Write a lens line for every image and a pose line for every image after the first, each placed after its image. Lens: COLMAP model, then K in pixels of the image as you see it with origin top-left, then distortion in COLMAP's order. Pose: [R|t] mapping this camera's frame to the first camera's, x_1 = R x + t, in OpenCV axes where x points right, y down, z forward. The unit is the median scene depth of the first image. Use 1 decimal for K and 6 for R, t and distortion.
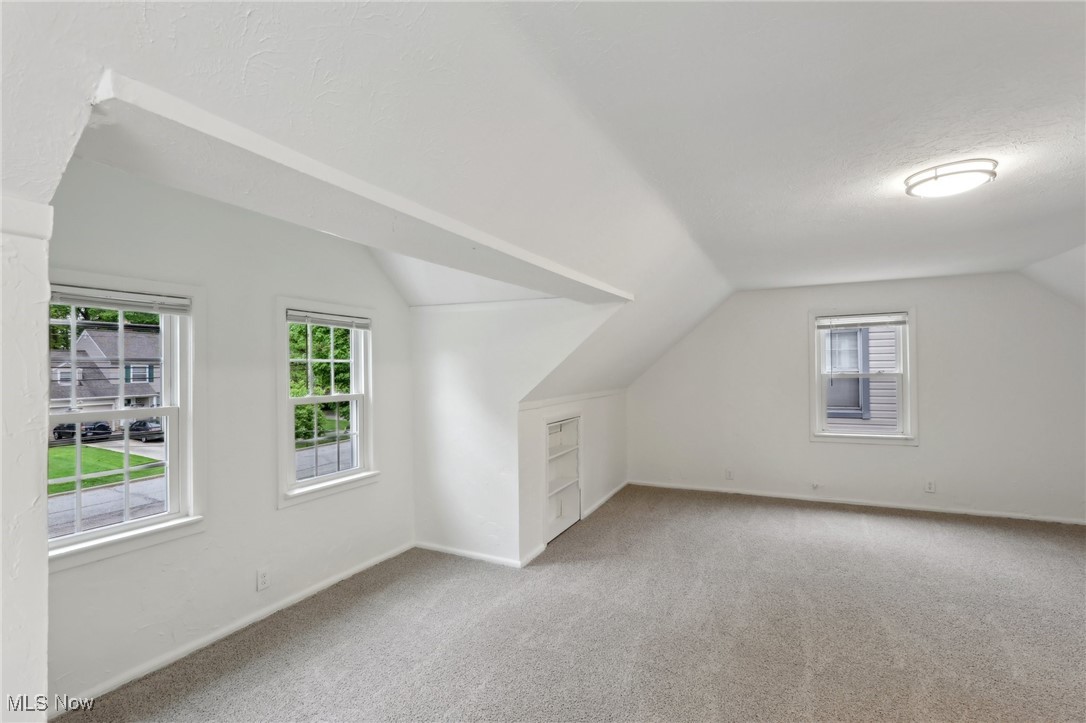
lens RADIAL K [[507.2, 0, 543.6], [0, 507.2, 369.0], [0, 0, 1]] dist [-0.001016, 0.000982]
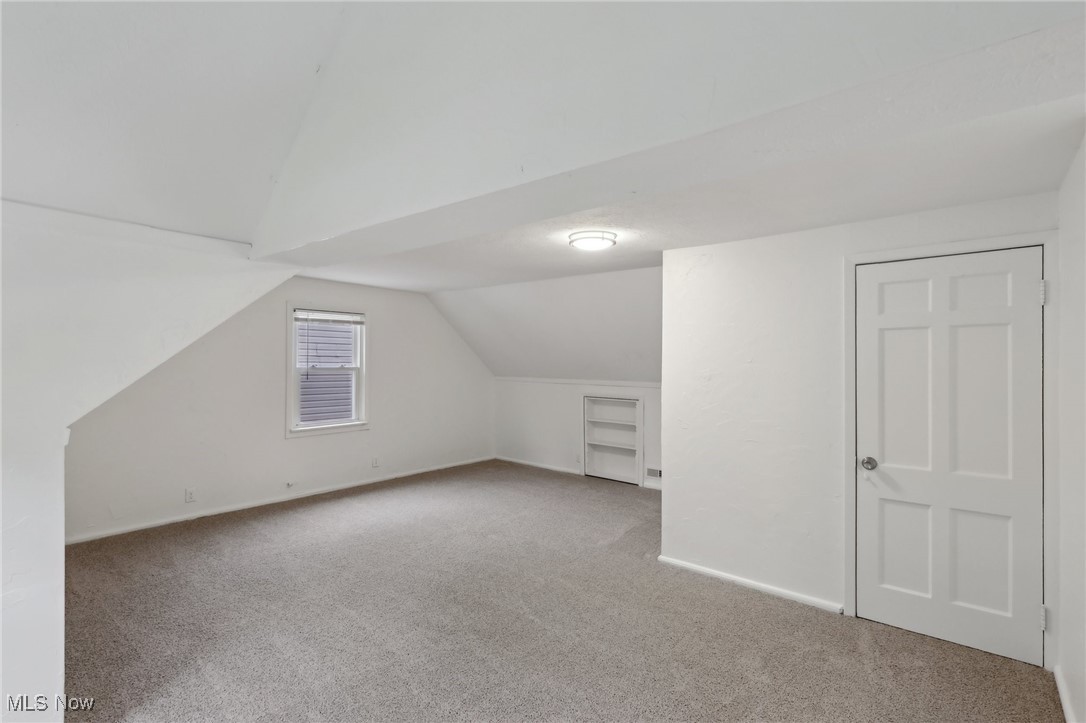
lens RADIAL K [[507.2, 0, 542.1], [0, 507.2, 355.9], [0, 0, 1]] dist [-0.001016, 0.000982]
pose [[0.218422, 0.026016, 0.975507, -0.326597], [-0.015822, 0.999608, -0.023116, 0.002831], [-0.975726, -0.010385, 0.218748, 0.351935]]
